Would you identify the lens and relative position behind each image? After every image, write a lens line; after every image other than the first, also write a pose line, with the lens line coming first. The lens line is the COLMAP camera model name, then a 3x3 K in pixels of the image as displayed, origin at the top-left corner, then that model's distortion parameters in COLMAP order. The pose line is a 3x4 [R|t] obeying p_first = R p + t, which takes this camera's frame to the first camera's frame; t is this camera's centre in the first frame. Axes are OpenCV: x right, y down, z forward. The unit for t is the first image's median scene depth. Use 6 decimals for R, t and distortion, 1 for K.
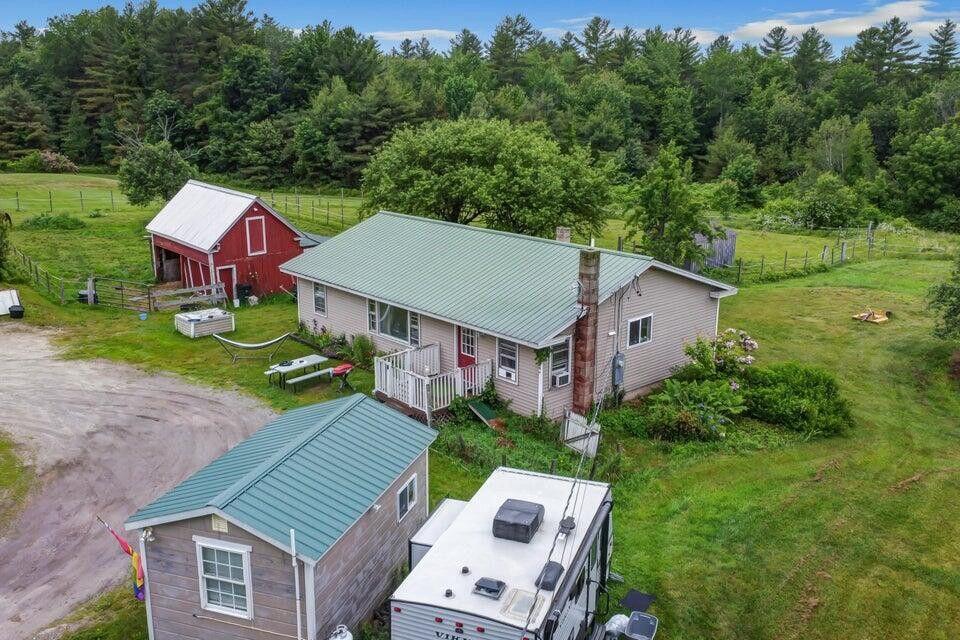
lens RADIAL K [[852.3, 0, 467.3], [0, 852.3, 318.5], [0, 0, 1]] dist [-0.001031, 0.010824]
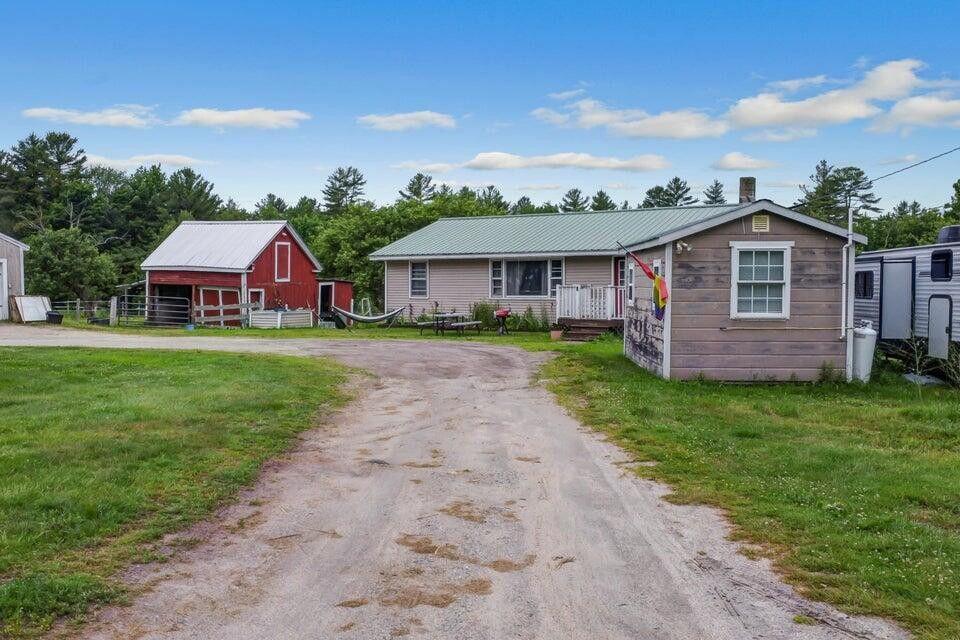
lens RADIAL K [[852.3, 0, 467.3], [0, 852.3, 318.5], [0, 0, 1]] dist [-0.001031, 0.010824]
pose [[0.960977, -0.010471, 0.276431, -0.312051], [0.070064, 0.975913, -0.206602, 0.182418], [-0.267609, 0.217908, 0.938564, 0.035600]]
